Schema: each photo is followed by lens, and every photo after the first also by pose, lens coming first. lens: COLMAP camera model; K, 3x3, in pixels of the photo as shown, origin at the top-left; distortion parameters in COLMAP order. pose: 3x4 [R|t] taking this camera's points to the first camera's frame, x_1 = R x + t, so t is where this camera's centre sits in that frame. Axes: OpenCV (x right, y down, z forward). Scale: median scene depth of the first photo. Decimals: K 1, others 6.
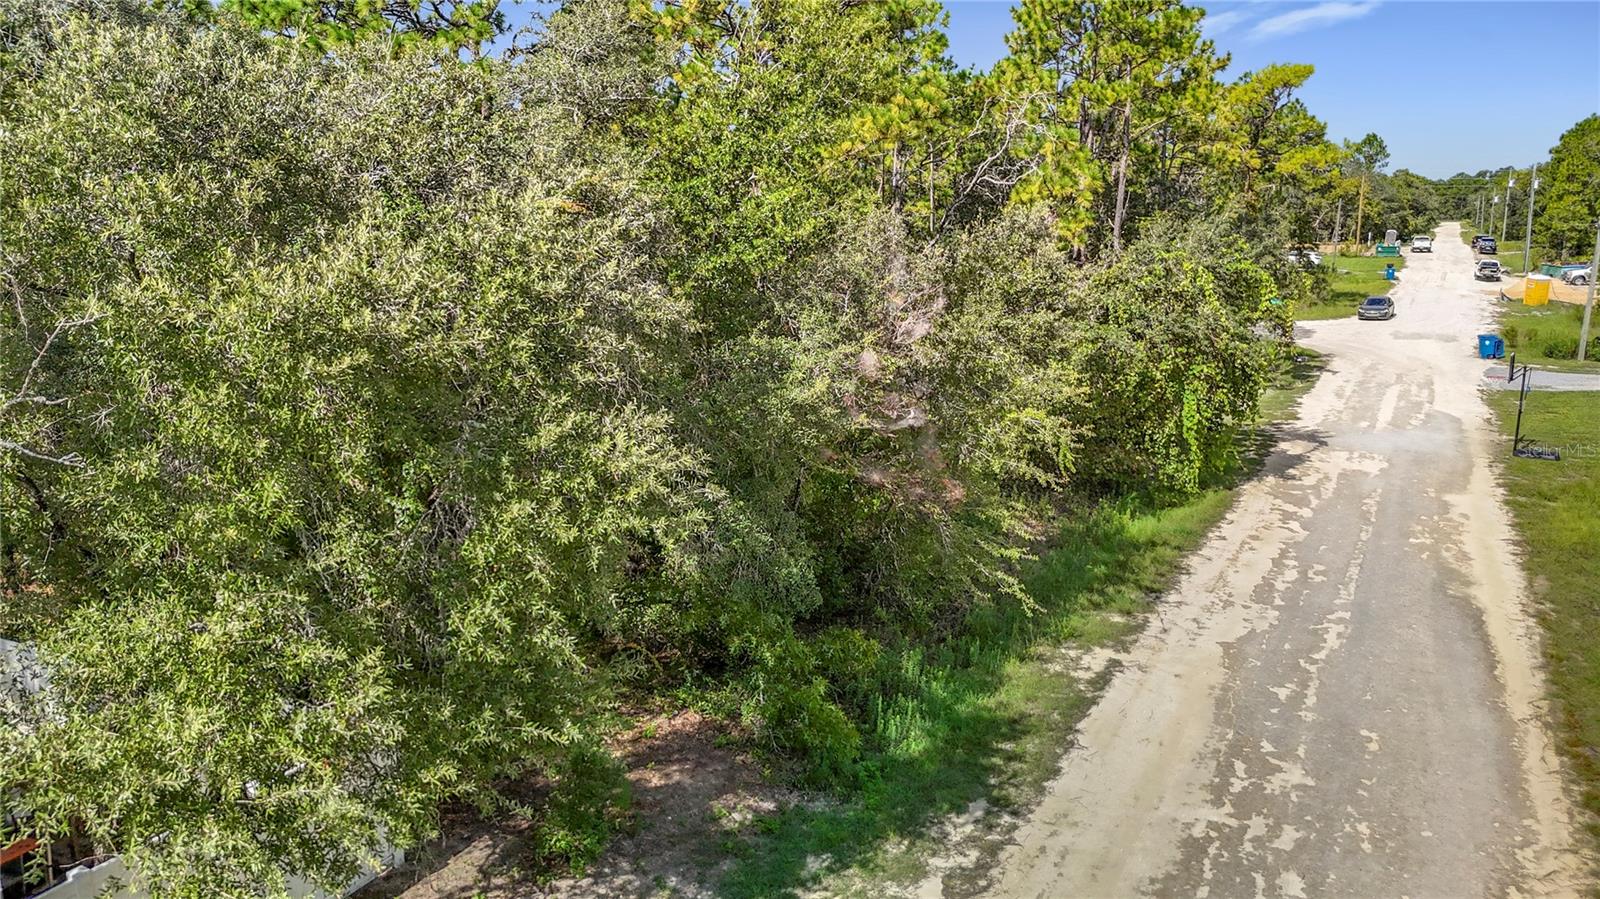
lens RADIAL K [[1183.0, 0, 800.8], [0, 1183.0, 458.5], [0, 0, 1]] dist [0.041884, -0.044087]
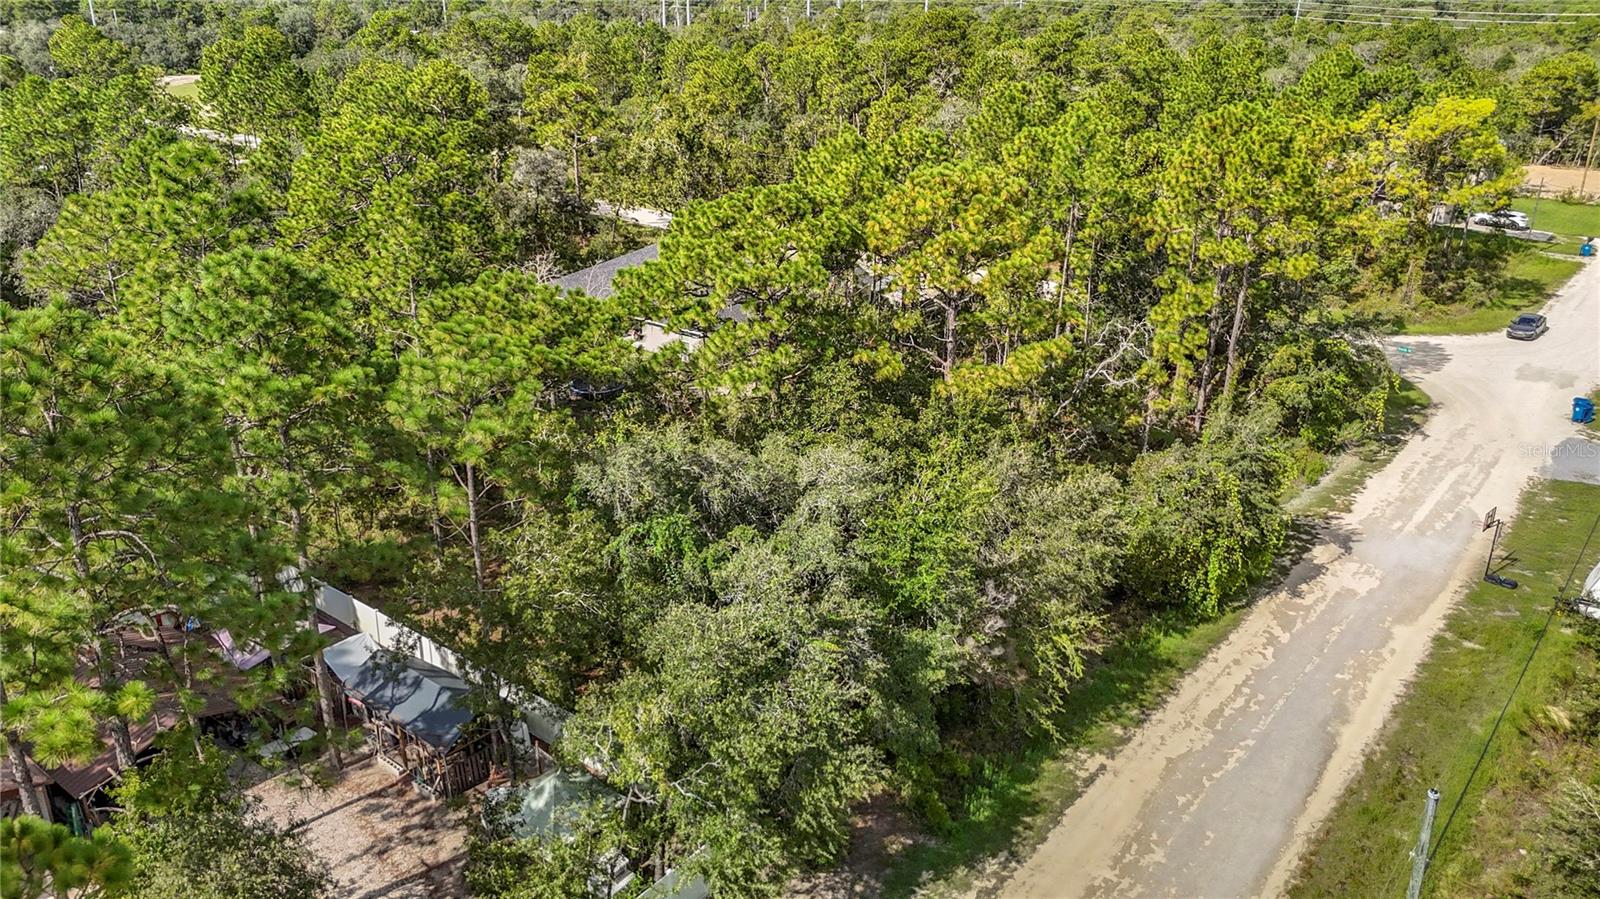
lens RADIAL K [[1183.0, 0, 799.7], [0, 1183.0, 443.6], [0, 0, 1]] dist [0.041884, -0.044087]
pose [[0.981657, 0.068264, -0.178014, 0.082474], [-0.041640, 0.987927, 0.149220, -0.546743], [0.186051, -0.139070, 0.972648, -0.789131]]
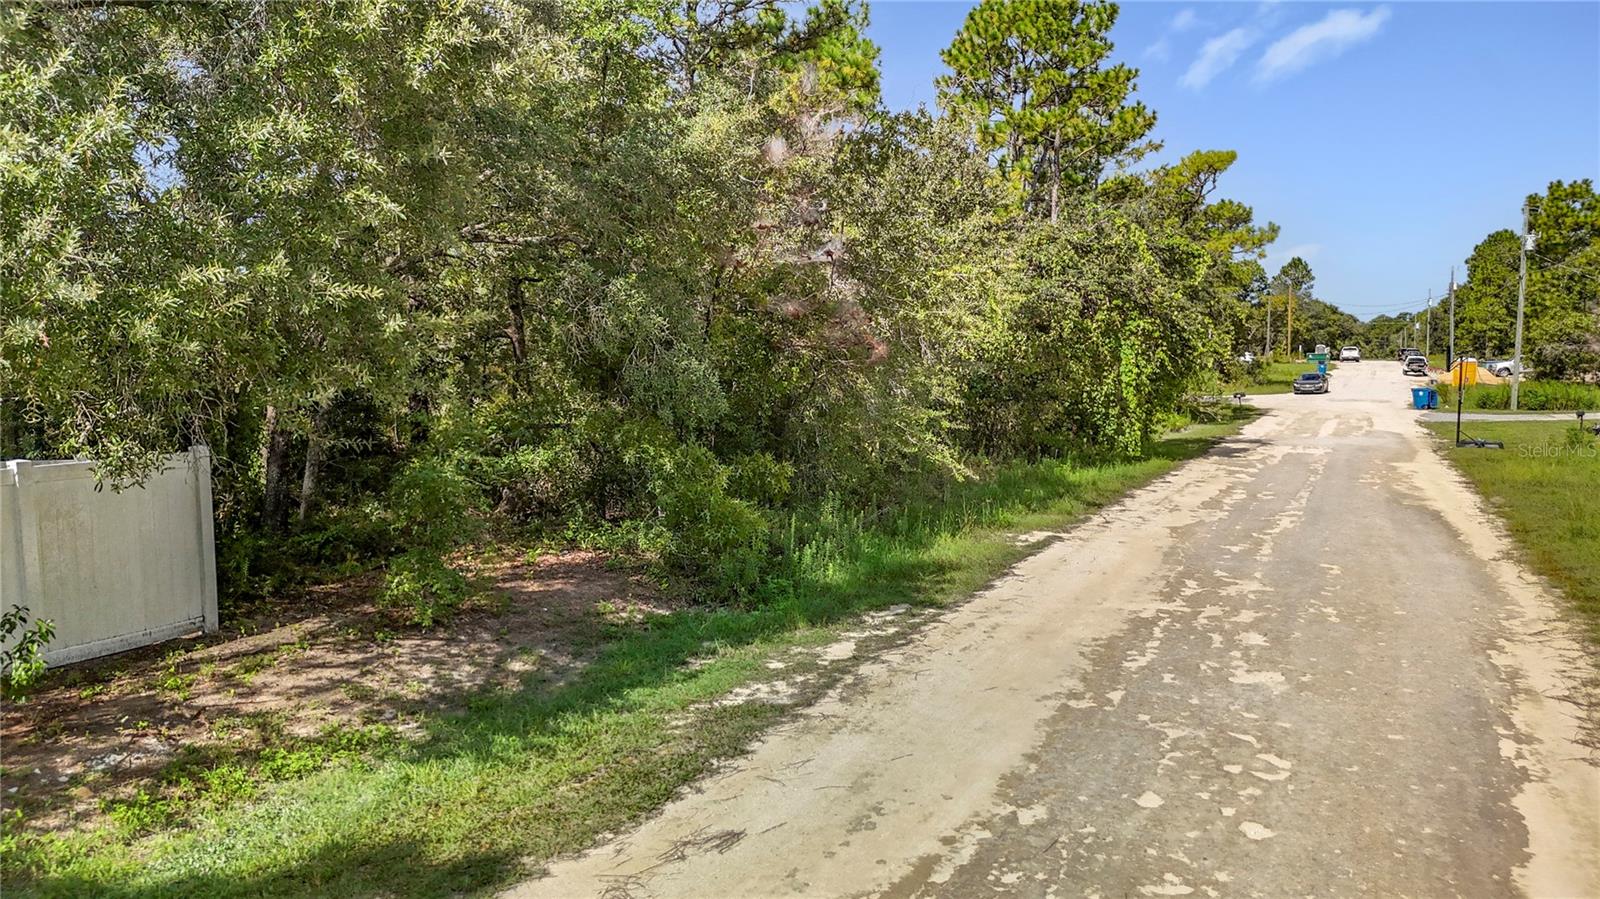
lens RADIAL K [[1183.0, 0, 800.1], [0, 1183.0, 449.7], [0, 0, 1]] dist [0.041884, -0.044087]
pose [[0.999155, -0.002390, 0.041023, 0.027002], [0.007678, 0.991587, -0.129215, 0.200965], [-0.040368, 0.129421, 0.990768, 0.079983]]
